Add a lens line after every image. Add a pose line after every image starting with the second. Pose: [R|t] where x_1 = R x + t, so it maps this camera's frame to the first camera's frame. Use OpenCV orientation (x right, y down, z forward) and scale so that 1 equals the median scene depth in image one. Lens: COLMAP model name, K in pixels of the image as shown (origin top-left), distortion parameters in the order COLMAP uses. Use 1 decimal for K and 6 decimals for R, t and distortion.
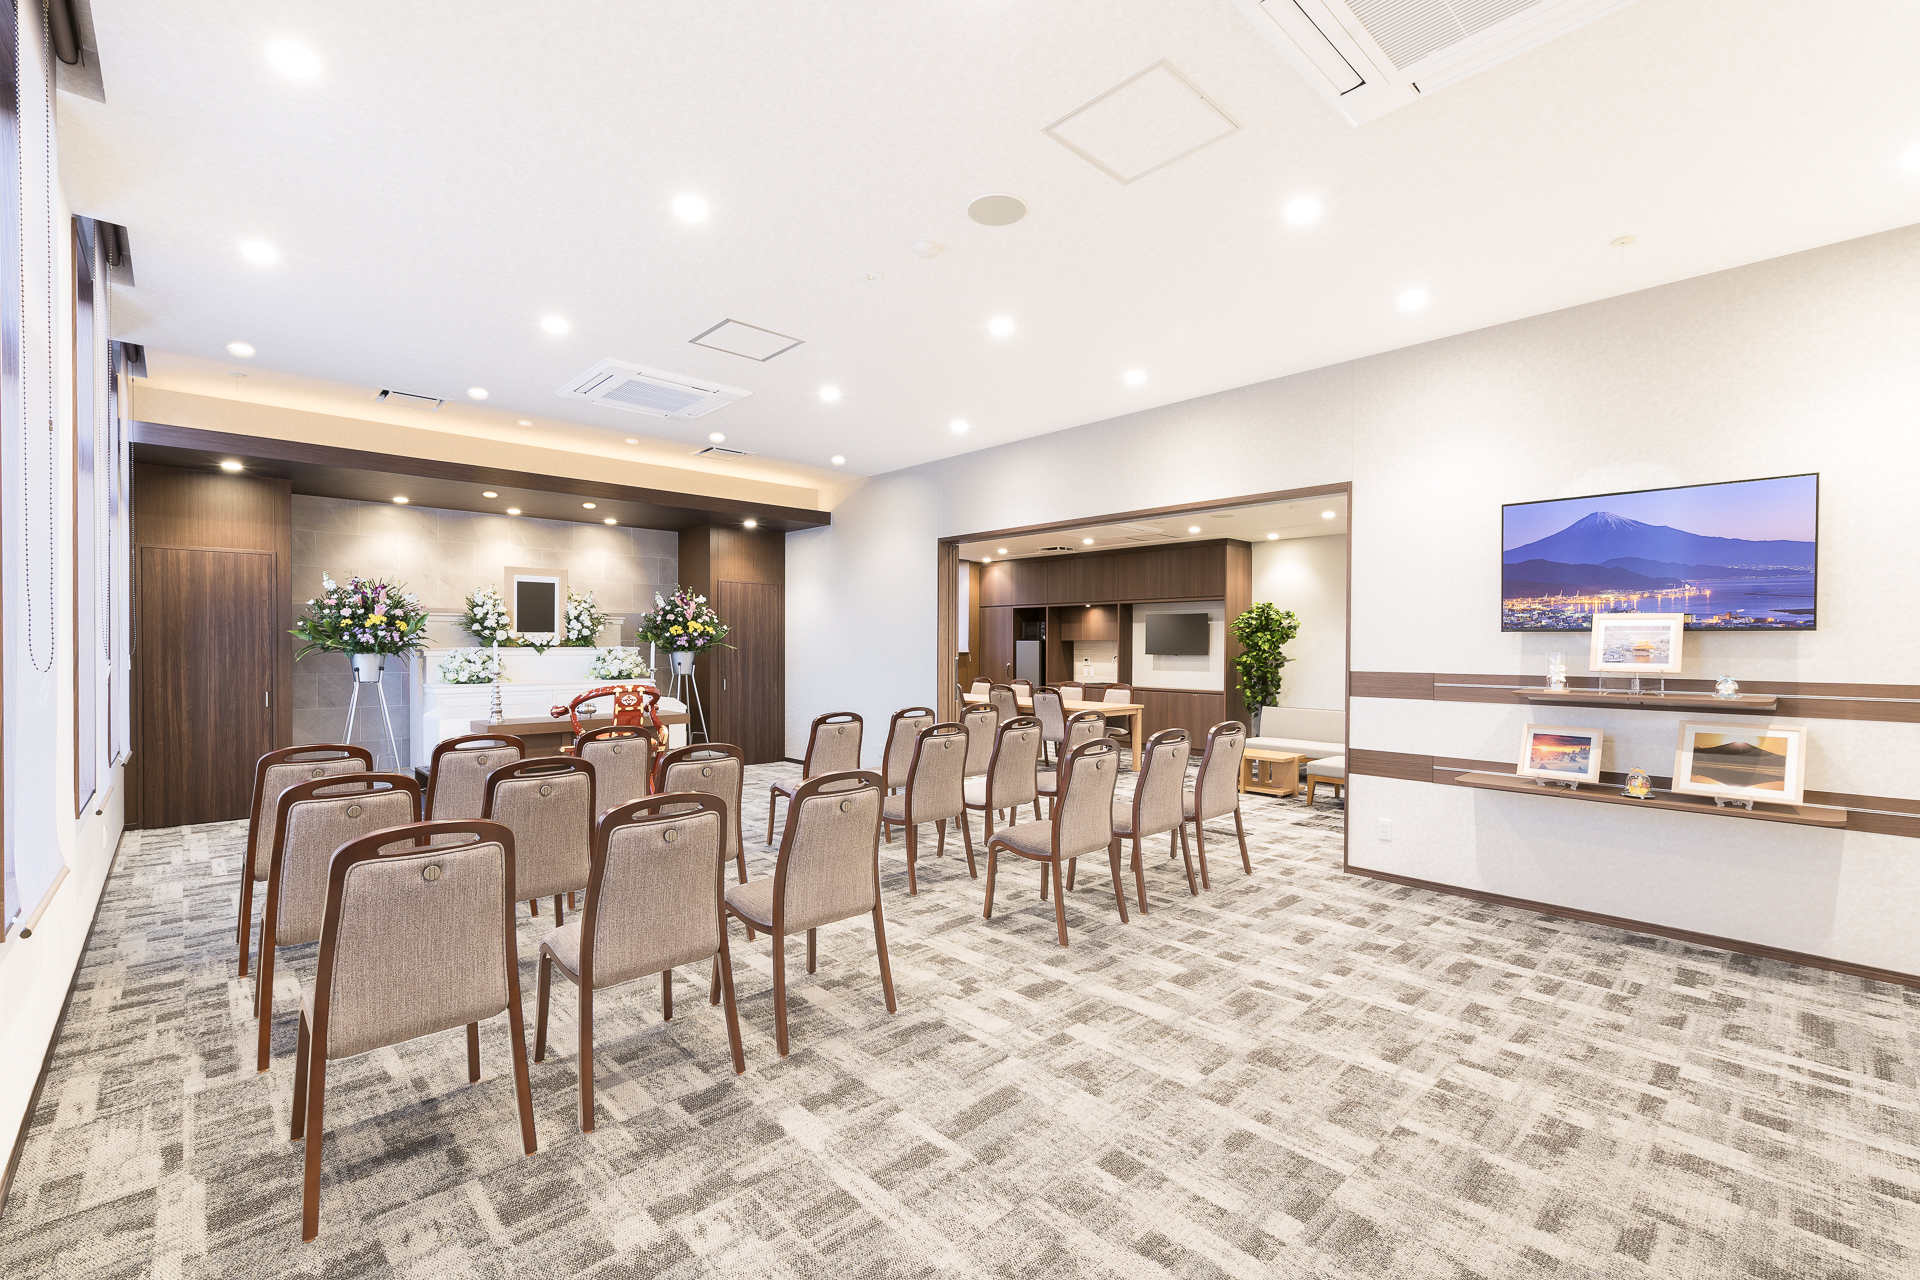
lens RADIAL K [[844.8, 0, 960.0], [0, 844.8, 640.0], [0, 0, 1]] dist [0.001409, -0.000104]
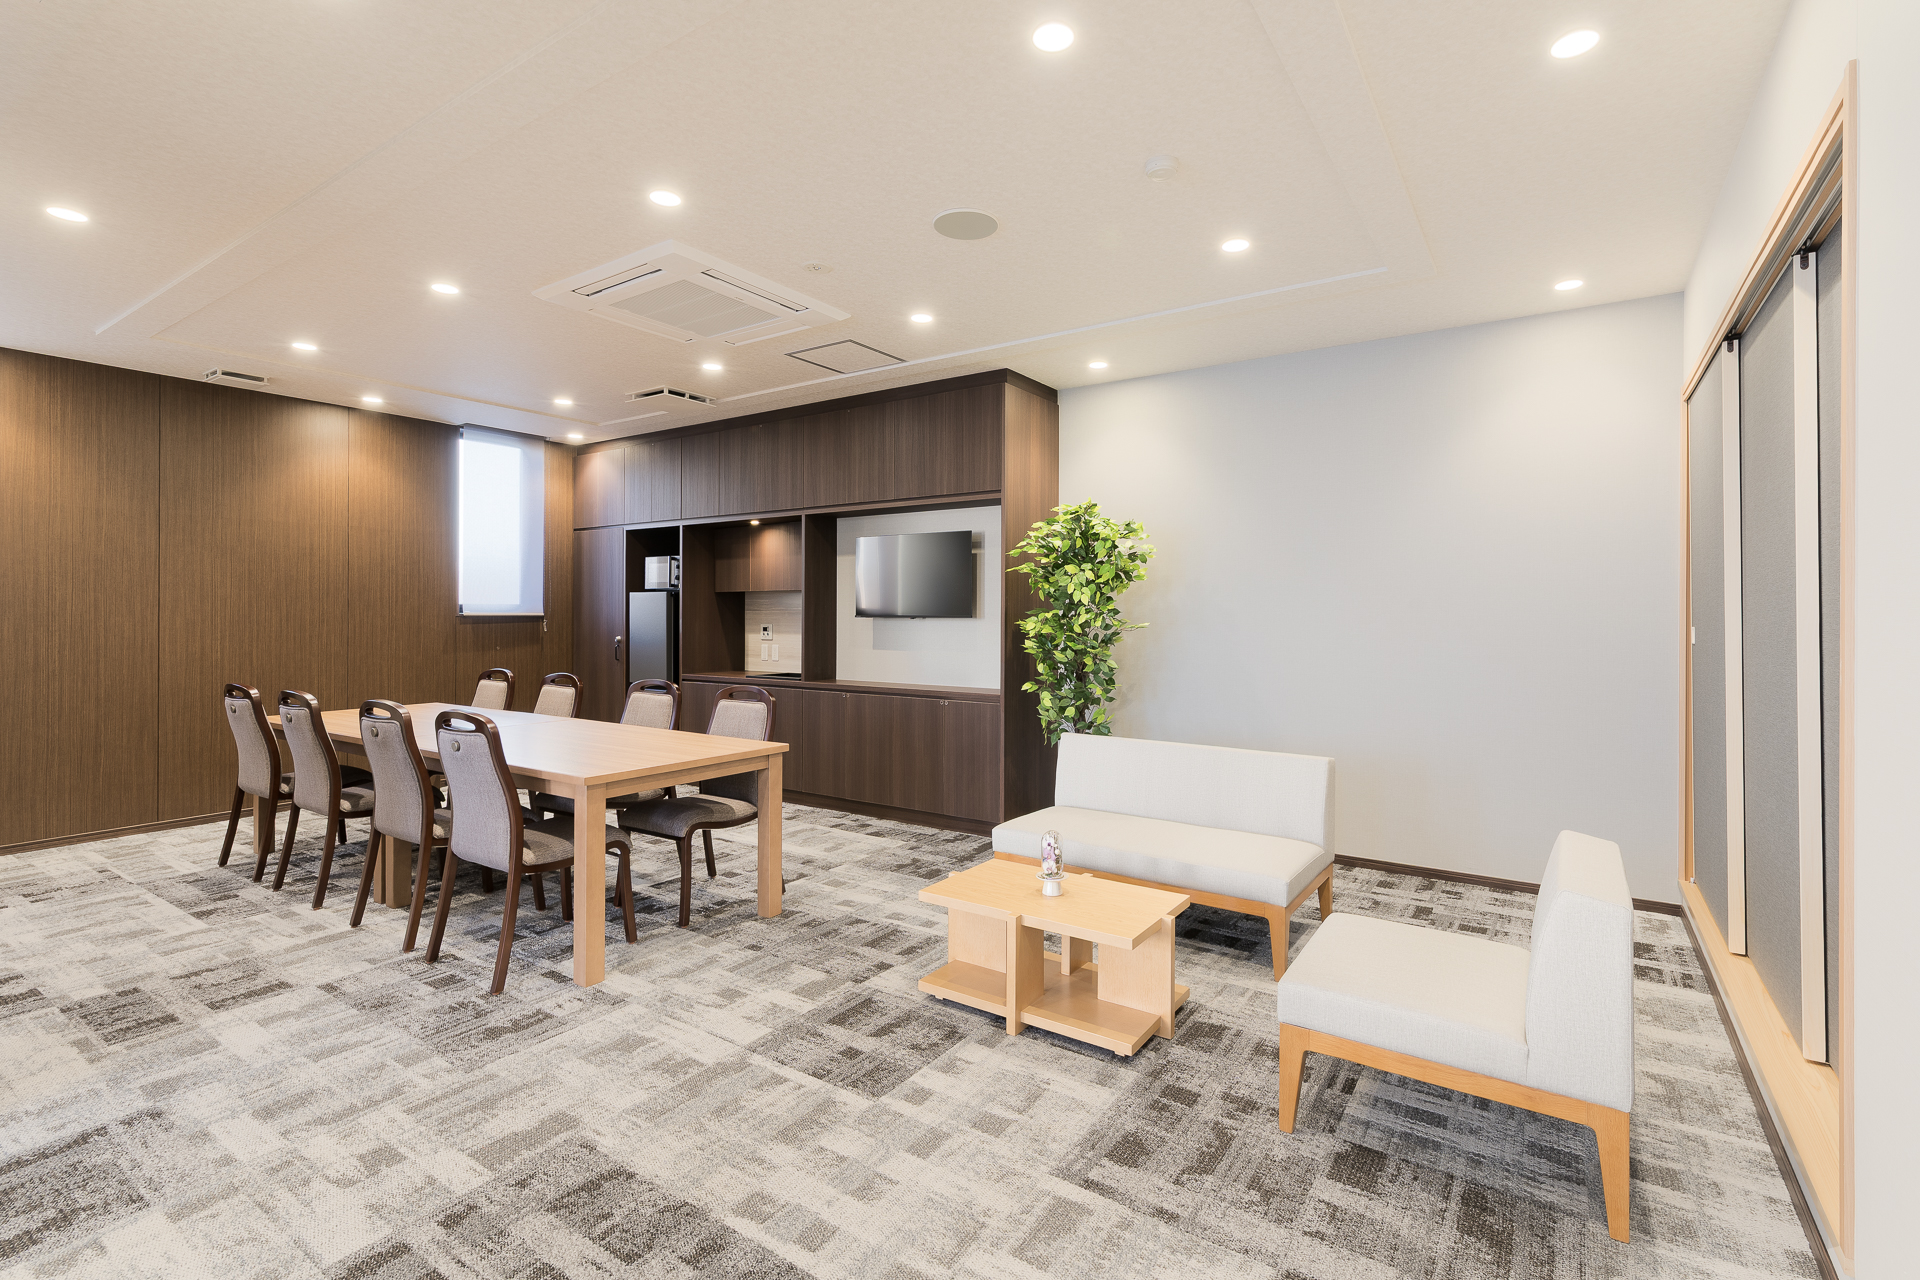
lens RADIAL K [[858.6, 0, 966.4], [0, 858.6, 598.3], [0, 0, 1]] dist [0.000718, 0.000717]
pose [[0.986220, -0.007857, 0.165253, 0.212597], [0.008532, 0.999958, -0.003375, 0.009247], [-0.165220, 0.004738, 0.986245, 0.527537]]
